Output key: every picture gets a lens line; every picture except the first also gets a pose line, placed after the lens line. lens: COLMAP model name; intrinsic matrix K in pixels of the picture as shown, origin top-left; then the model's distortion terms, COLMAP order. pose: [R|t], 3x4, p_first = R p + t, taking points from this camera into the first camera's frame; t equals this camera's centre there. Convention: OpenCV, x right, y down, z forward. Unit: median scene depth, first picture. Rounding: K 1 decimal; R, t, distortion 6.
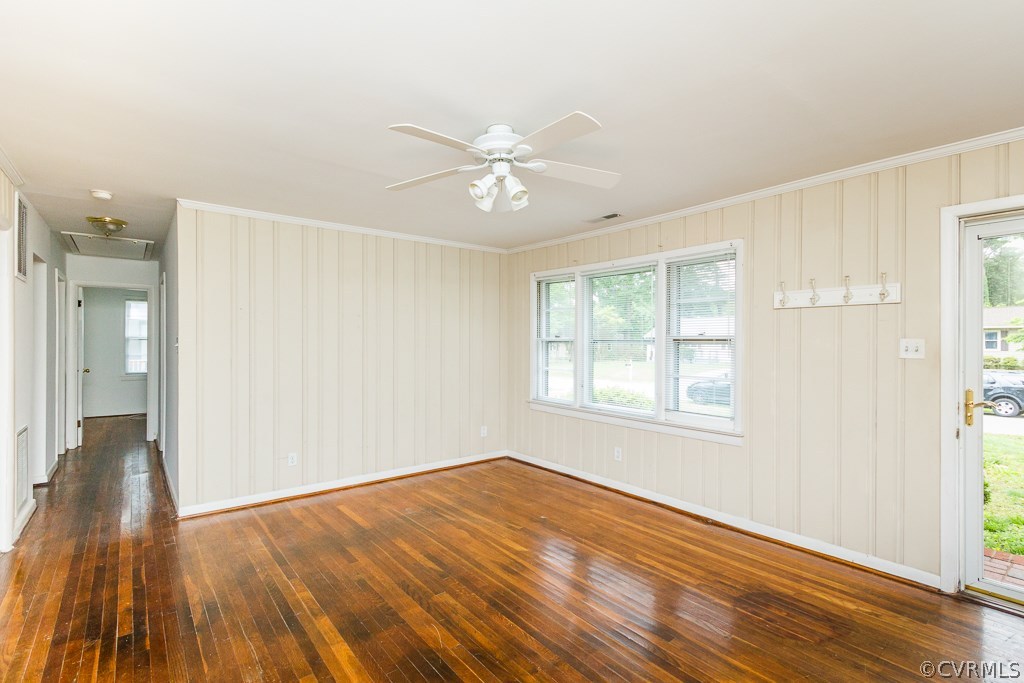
lens RADIAL K [[469.2, 0, 507.5], [0, 469.2, 341.3], [0, 0, 1]] dist [0.009736, -0.003006]
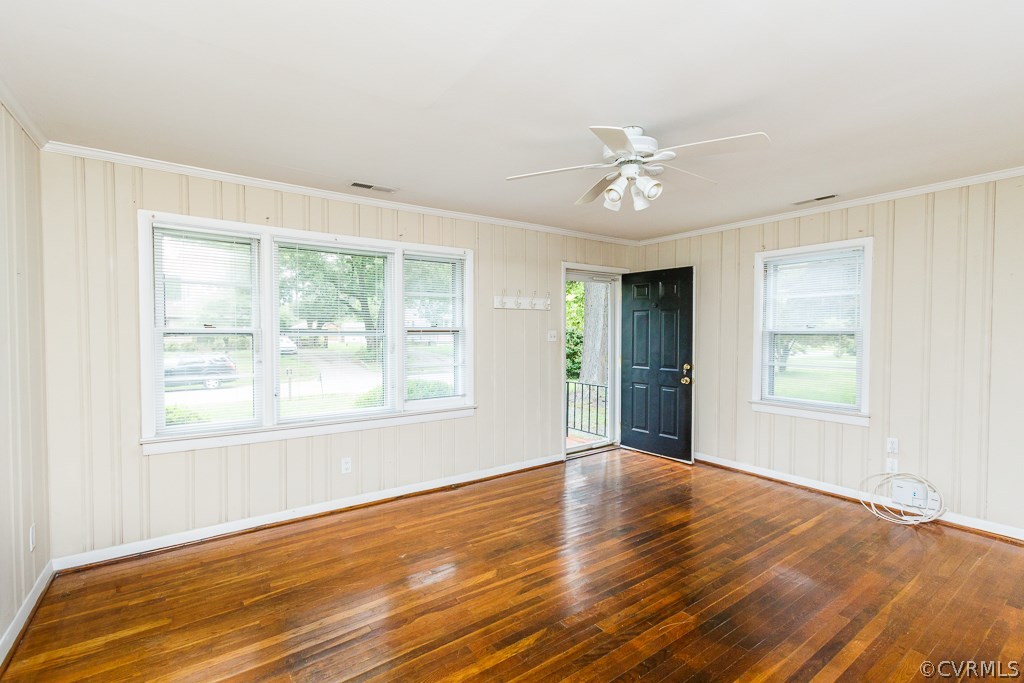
lens RADIAL K [[469.2, 0, 509.2], [0, 469.2, 340.8], [0, 0, 1]] dist [0.009736, -0.003006]
pose [[0.049550, -0.026863, 0.998410, -0.811056], [-0.000642, 0.999637, 0.026927, -0.011379], [-0.998771, -0.001975, 0.049515, 0.910626]]
